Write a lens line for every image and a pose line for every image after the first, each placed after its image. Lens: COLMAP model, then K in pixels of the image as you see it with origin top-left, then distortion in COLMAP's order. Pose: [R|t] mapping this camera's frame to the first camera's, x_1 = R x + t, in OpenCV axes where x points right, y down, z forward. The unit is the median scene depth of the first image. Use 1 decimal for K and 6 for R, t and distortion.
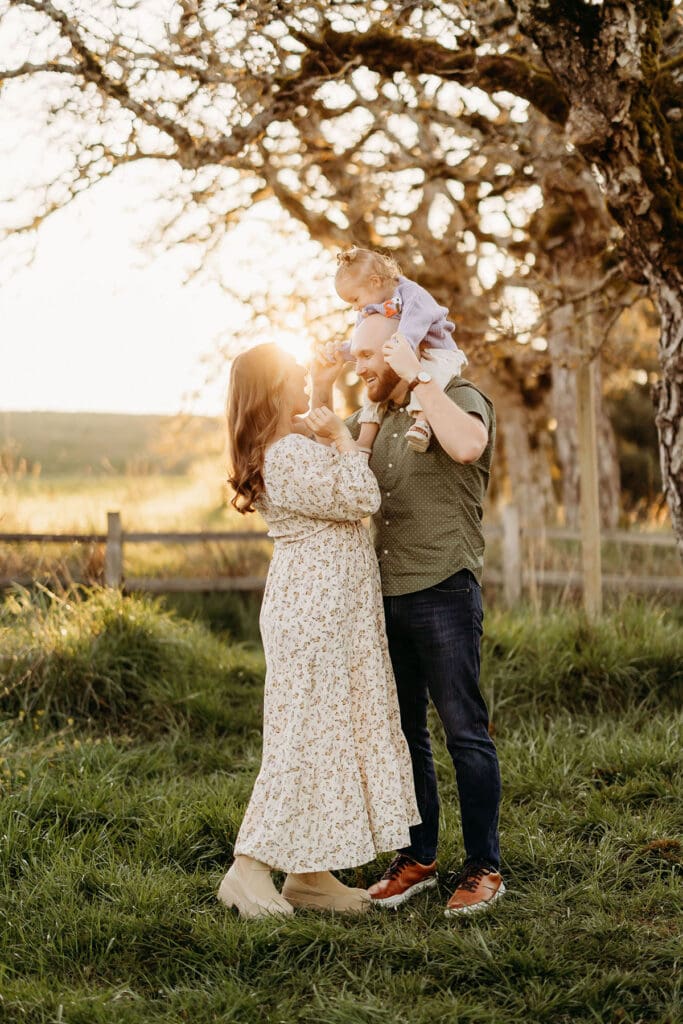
lens RADIAL K [[2259.9, 0, 341.5], [0, 2259.9, 434.5], [0, 0, 1]] dist [-0.023763, -0.027969]
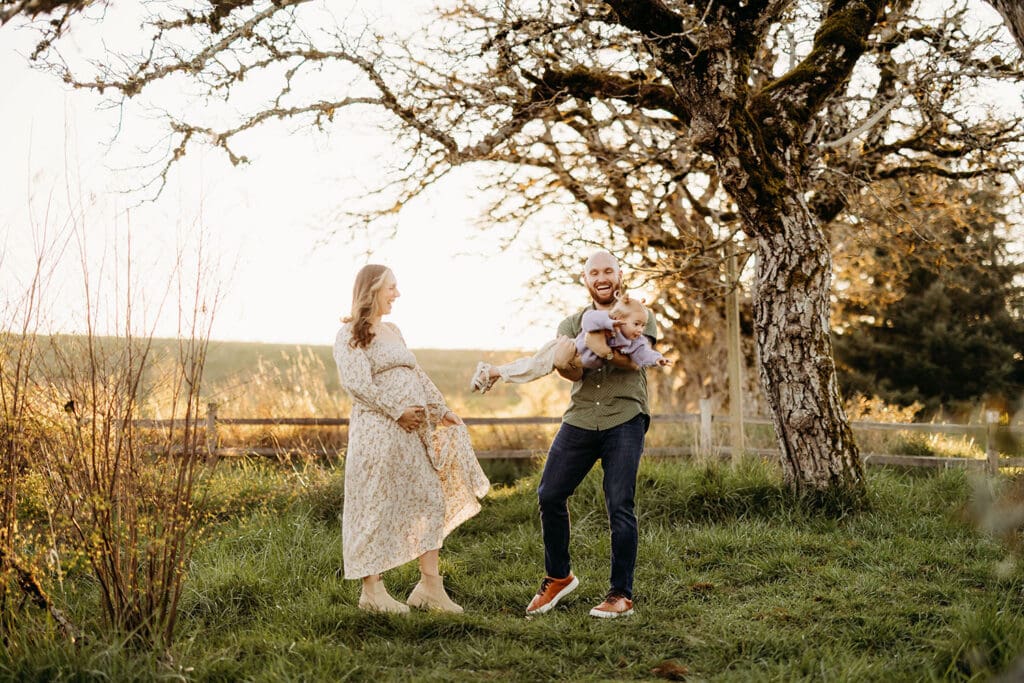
lens RADIAL K [[2259.9, 0, 512.0], [0, 2259.9, 341.5], [0, 0, 1]] dist [-0.023763, -0.027969]
pose [[0.983082, -0.005568, -0.183080, 0.254818], [-0.002712, 0.998986, -0.044942, 0.070248], [0.183145, 0.044678, 0.982070, -0.484578]]
